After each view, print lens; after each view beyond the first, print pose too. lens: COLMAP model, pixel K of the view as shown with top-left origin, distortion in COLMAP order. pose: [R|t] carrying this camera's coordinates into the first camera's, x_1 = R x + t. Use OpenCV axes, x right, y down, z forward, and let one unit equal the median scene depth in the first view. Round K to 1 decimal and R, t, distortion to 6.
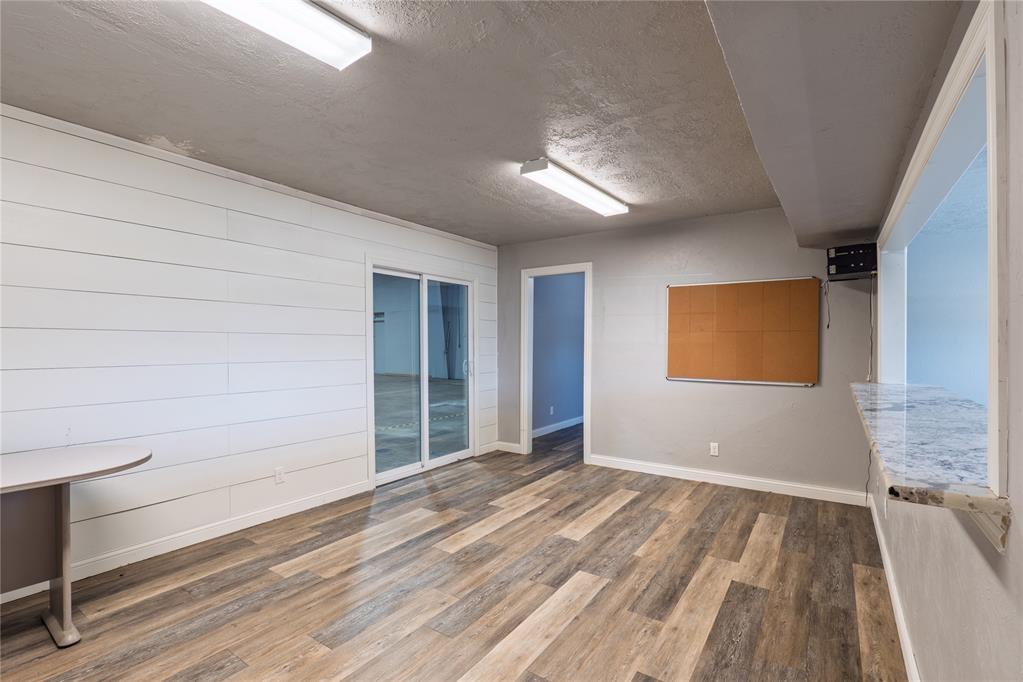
lens RADIAL K [[471.9, 0, 511.5], [0, 471.9, 341.0], [0, 0, 1]] dist [-0.012343, 0.000145]
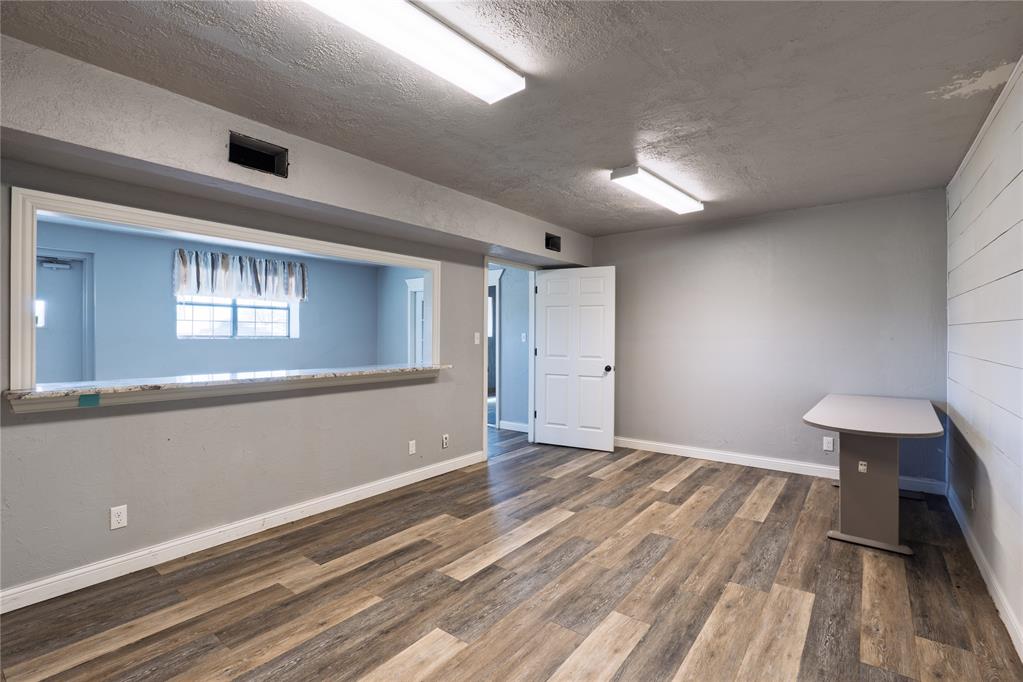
lens RADIAL K [[471.9, 0, 511.5], [0, 471.9, 341.0], [0, 0, 1]] dist [-0.012343, 0.000145]
pose [[-0.998907, -0.002571, 0.046676, 0.005083], [-0.002061, 0.999938, 0.010973, 0.006648], [-0.046701, 0.010865, -0.998850, 1.957167]]
